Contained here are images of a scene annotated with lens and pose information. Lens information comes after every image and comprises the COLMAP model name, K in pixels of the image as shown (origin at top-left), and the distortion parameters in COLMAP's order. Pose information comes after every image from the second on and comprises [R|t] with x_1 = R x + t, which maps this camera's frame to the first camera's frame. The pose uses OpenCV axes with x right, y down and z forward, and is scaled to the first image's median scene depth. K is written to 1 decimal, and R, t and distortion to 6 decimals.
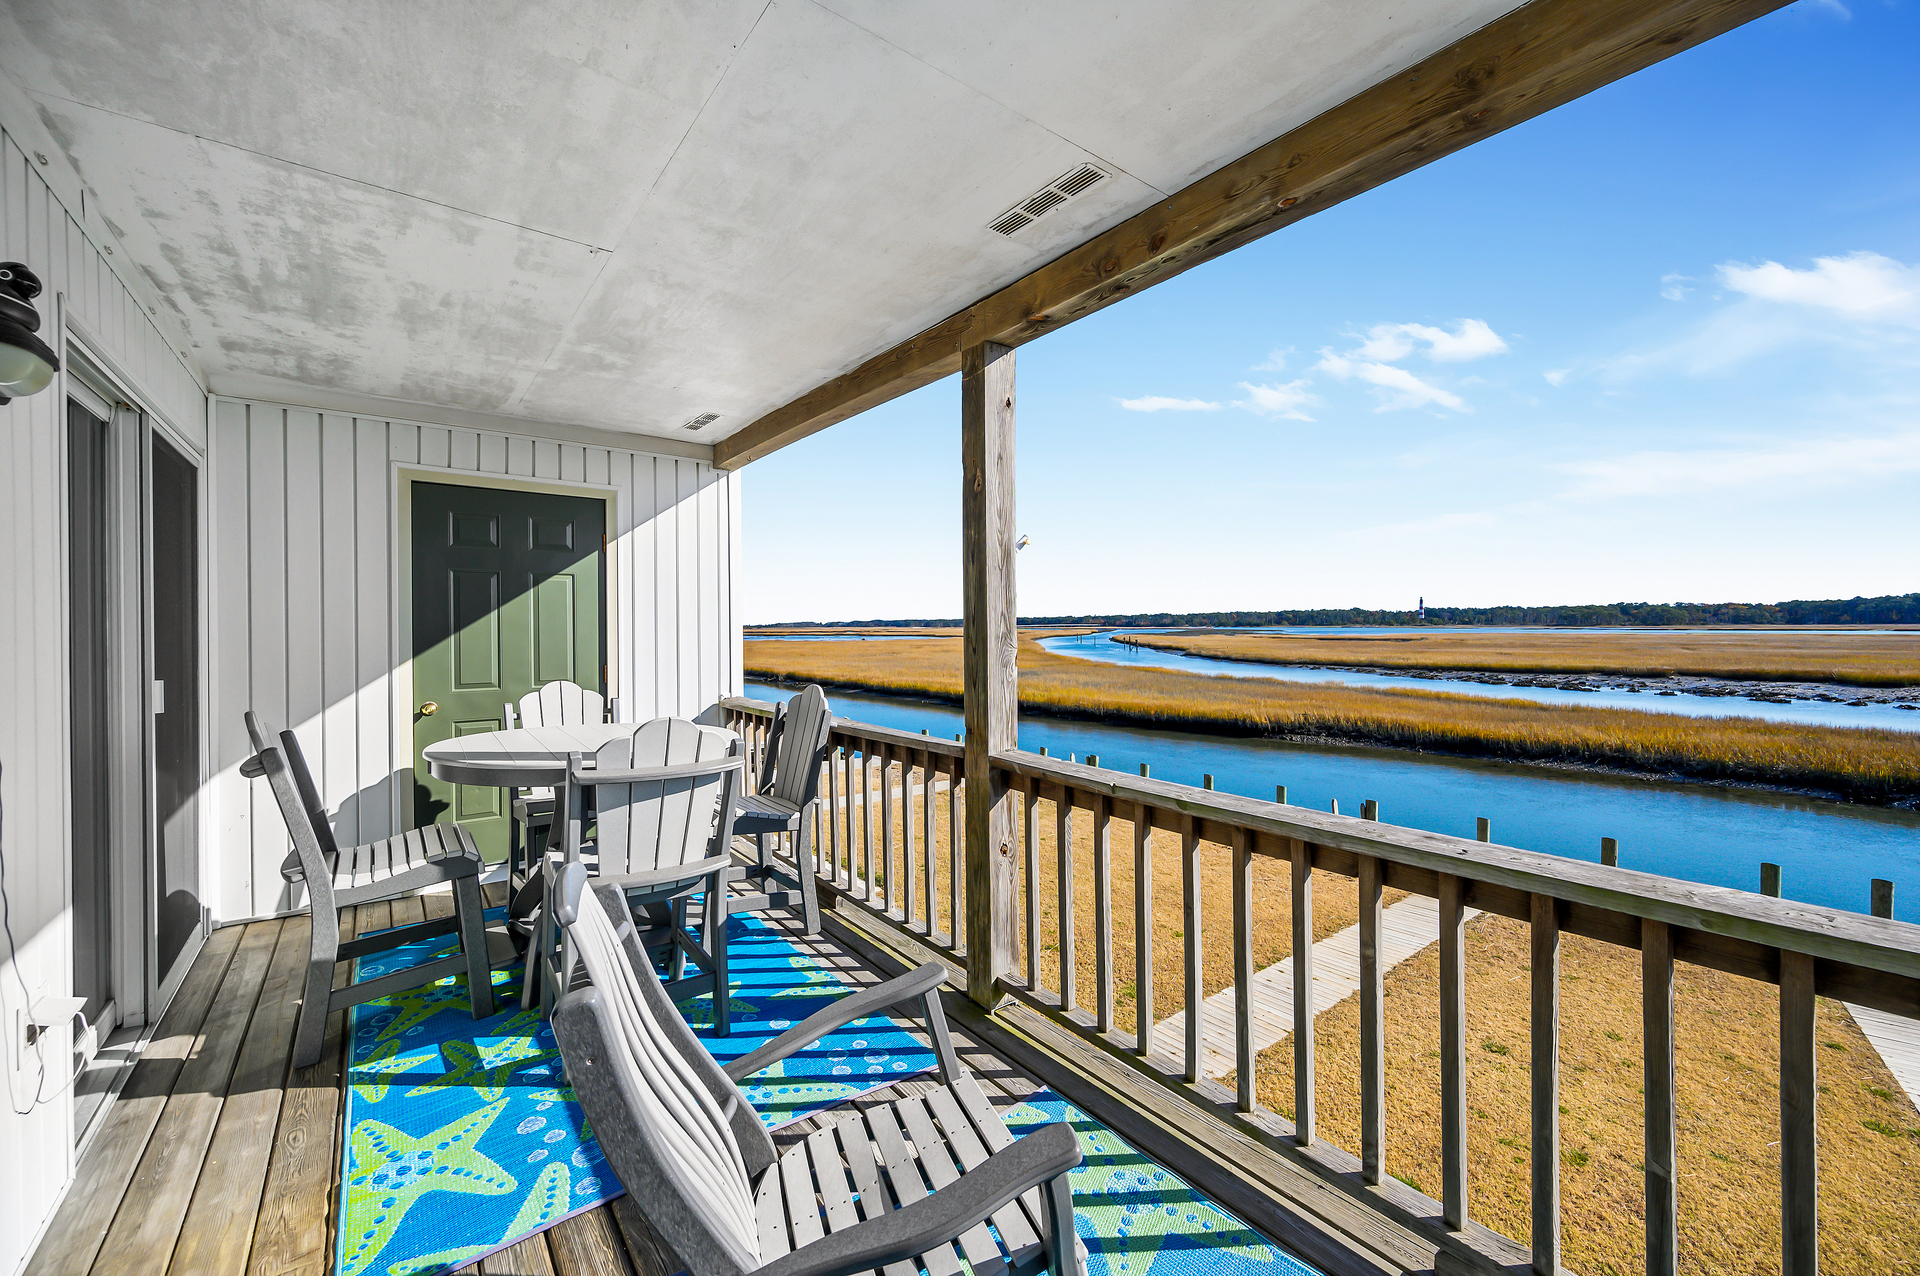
lens RADIAL K [[758.9, 0, 963.4], [0, 758.9, 627.2], [0, 0, 1]] dist [0.000670, 0.000142]
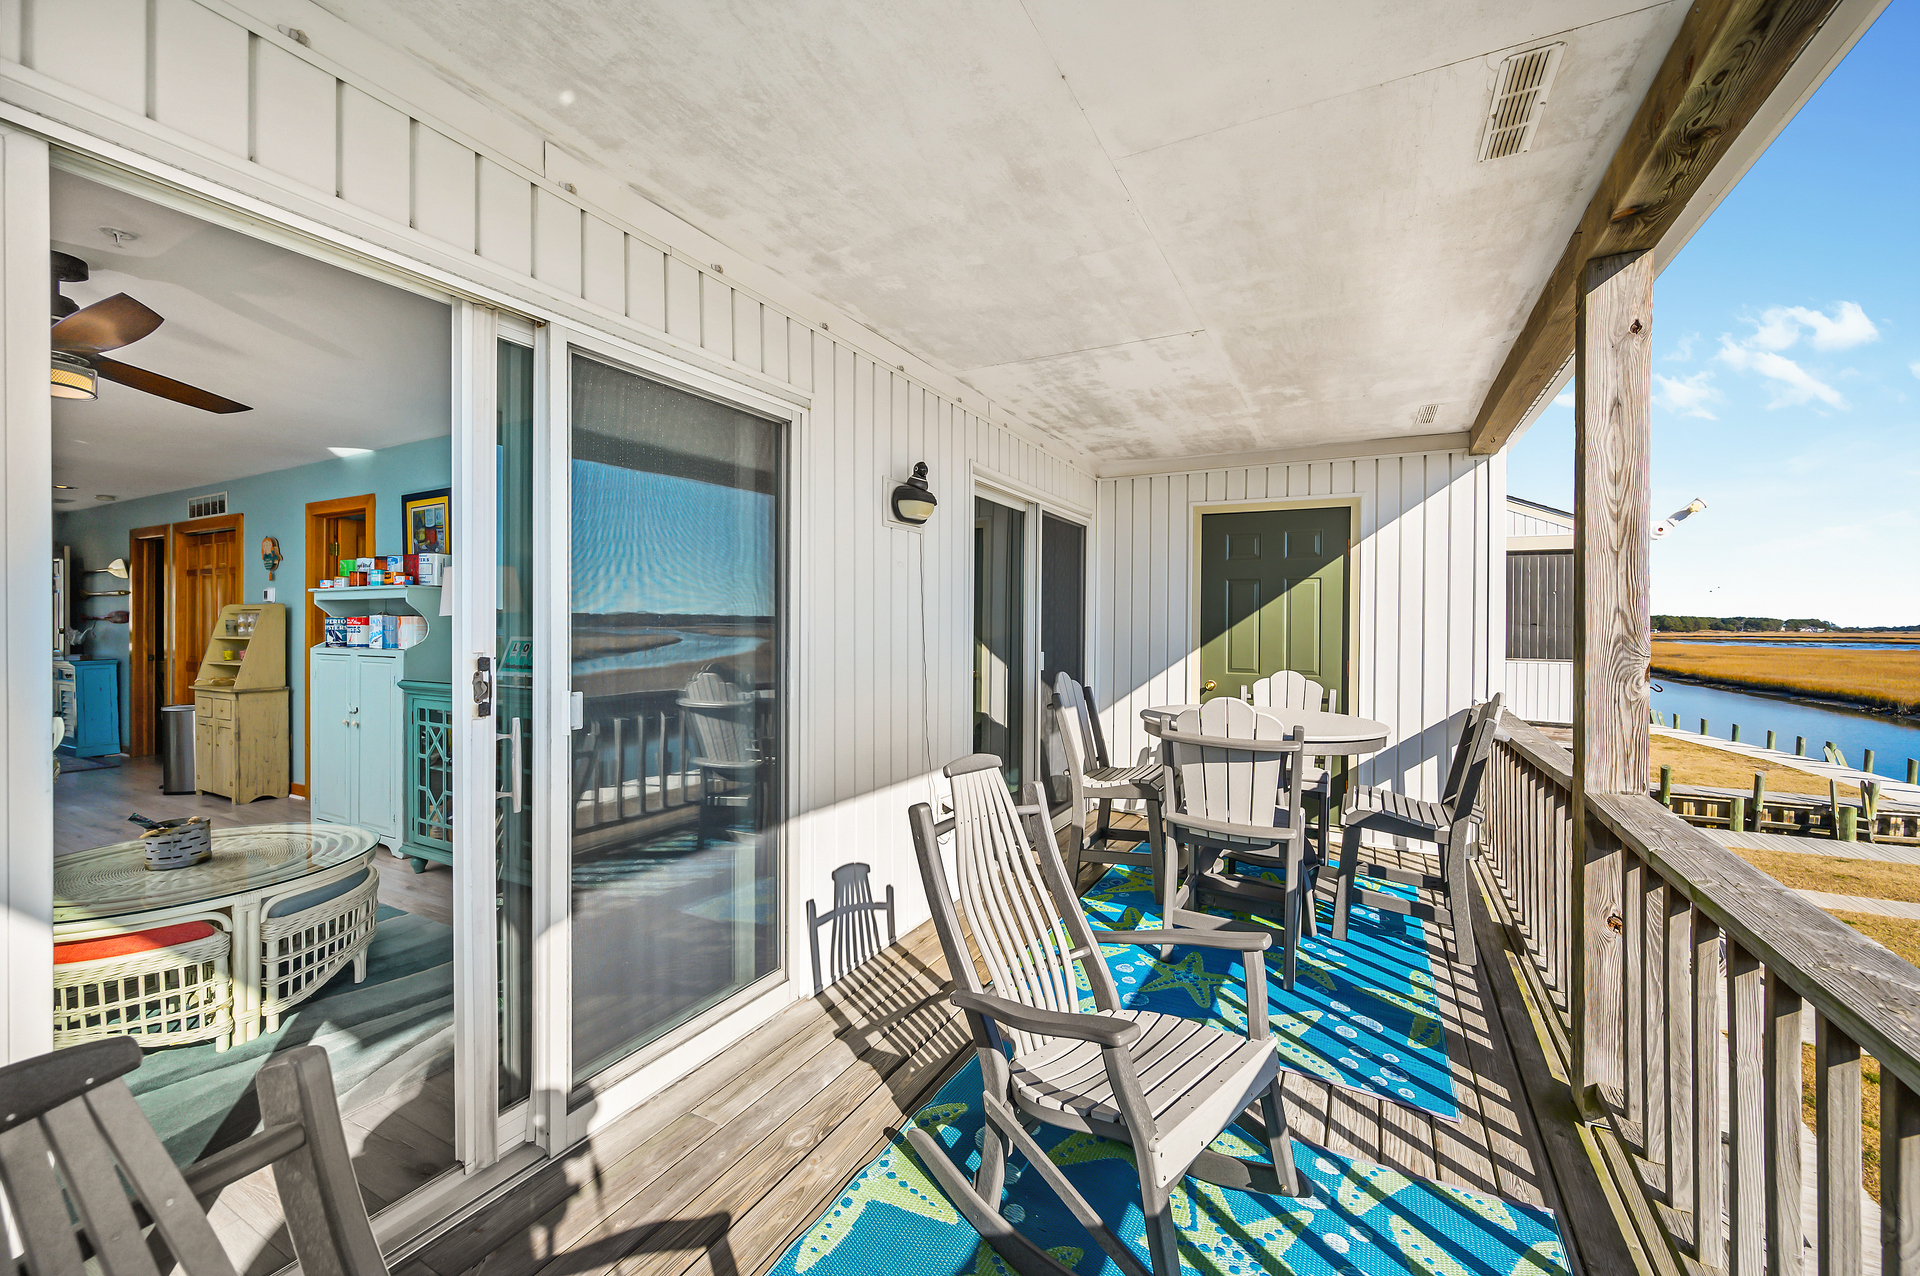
lens RADIAL K [[758.9, 0, 963.4], [0, 758.9, 627.2], [0, 0, 1]] dist [0.000670, 0.000142]
pose [[0.410306, 0.011808, -0.911872, 0.450582], [-0.010344, 0.999912, 0.008294, -0.000598], [0.911889, 0.006030, 0.410392, 0.091164]]
